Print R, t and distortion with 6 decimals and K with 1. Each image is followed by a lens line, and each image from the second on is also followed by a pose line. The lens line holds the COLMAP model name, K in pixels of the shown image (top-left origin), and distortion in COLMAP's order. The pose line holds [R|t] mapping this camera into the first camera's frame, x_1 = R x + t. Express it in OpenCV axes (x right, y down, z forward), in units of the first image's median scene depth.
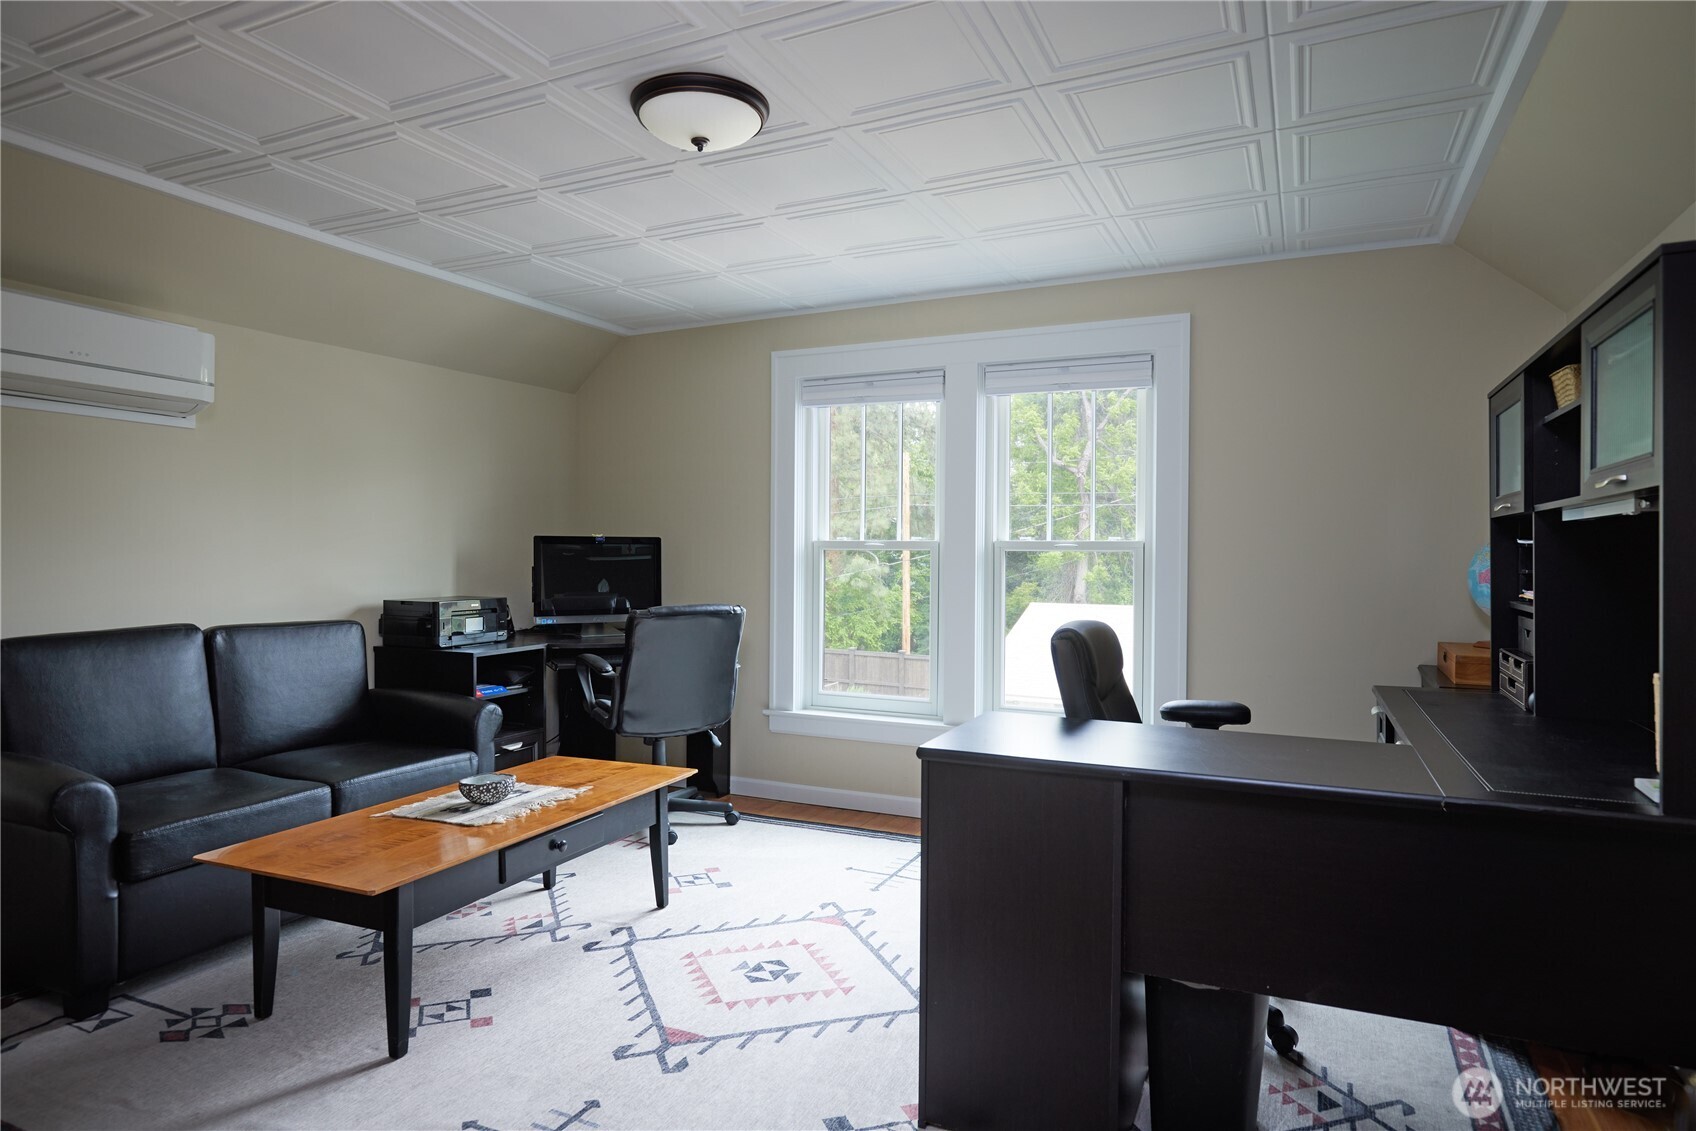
lens RADIAL K [[976.6, 0, 848.0], [0, 976.6, 565.5], [0, 0, 1]] dist [0.000914, -0.000274]
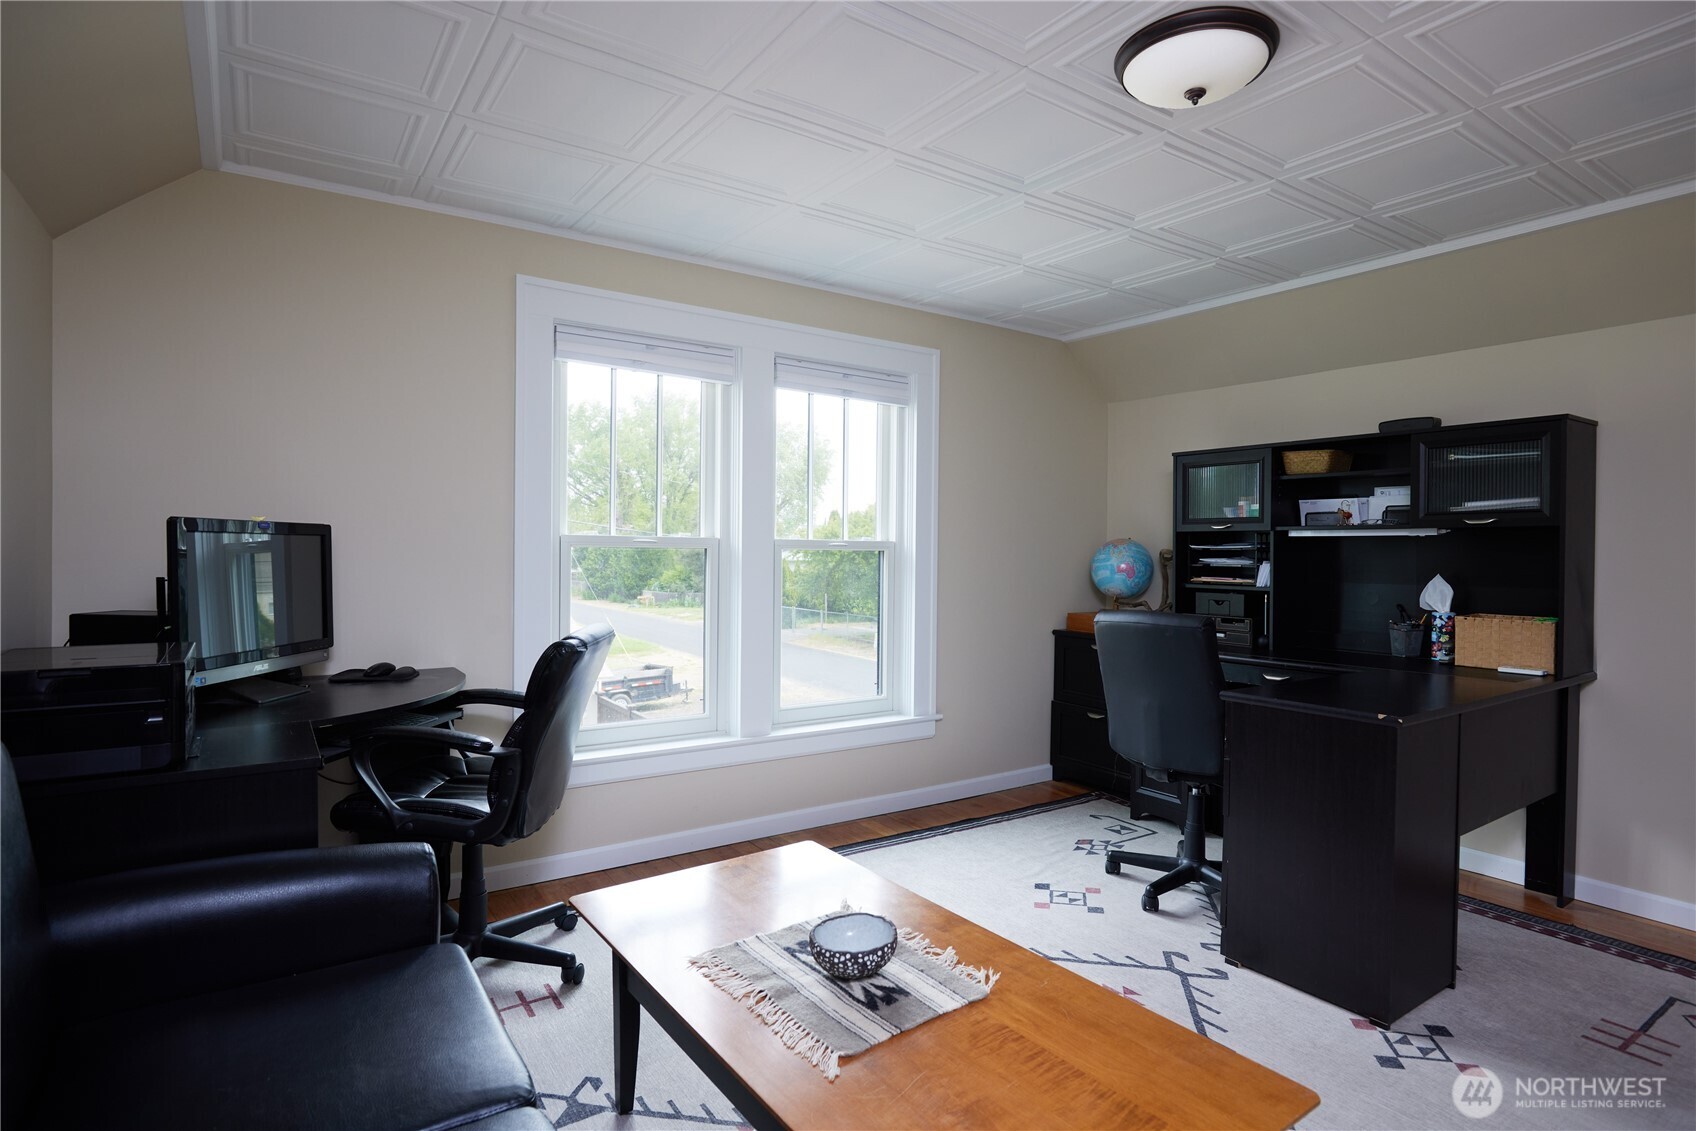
lens RADIAL K [[887.2, 0, 848.0], [0, 887.2, 565.5], [0, 0, 1]] dist [0.001550, 0.000140]
pose [[0.505044, -0.014888, 0.862965, -0.577179], [0.002286, 0.999871, 0.015912, -0.012265], [-0.863090, -0.006064, 0.505013, 0.497685]]
